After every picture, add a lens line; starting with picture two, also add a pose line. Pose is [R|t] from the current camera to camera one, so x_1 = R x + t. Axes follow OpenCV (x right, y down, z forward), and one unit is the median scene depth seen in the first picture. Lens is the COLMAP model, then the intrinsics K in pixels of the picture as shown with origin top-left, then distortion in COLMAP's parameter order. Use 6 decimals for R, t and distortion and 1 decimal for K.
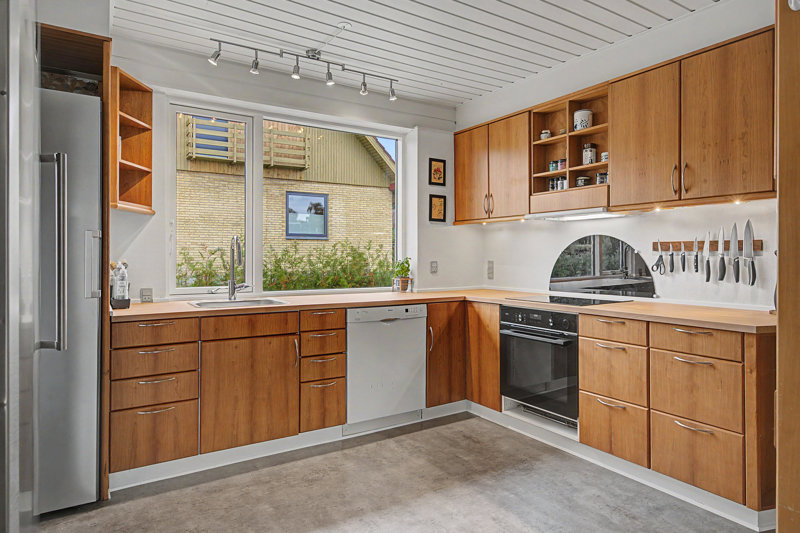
lens RADIAL K [[477.4, 0, 400.2], [0, 477.4, 262.8], [0, 0, 1]] dist [0.001055, 0.000423]
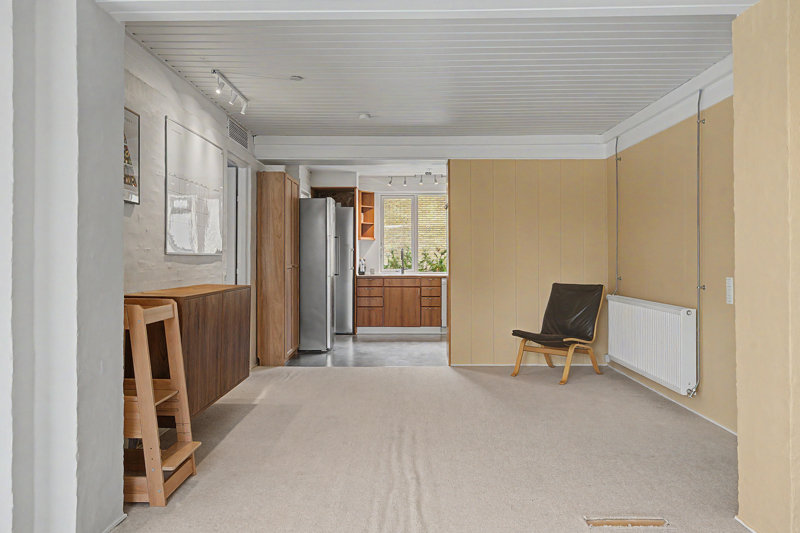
lens RADIAL K [[576.9, 0, 399.6], [0, 576.9, 264.0], [0, 0, 1]] dist [-0.000353, -0.000046]
pose [[0.841488, 0.004159, -0.540260, 1.403493], [-0.003365, 0.999991, 0.002457, 0.021292], [0.540266, -0.000249, 0.841494, -1.698886]]
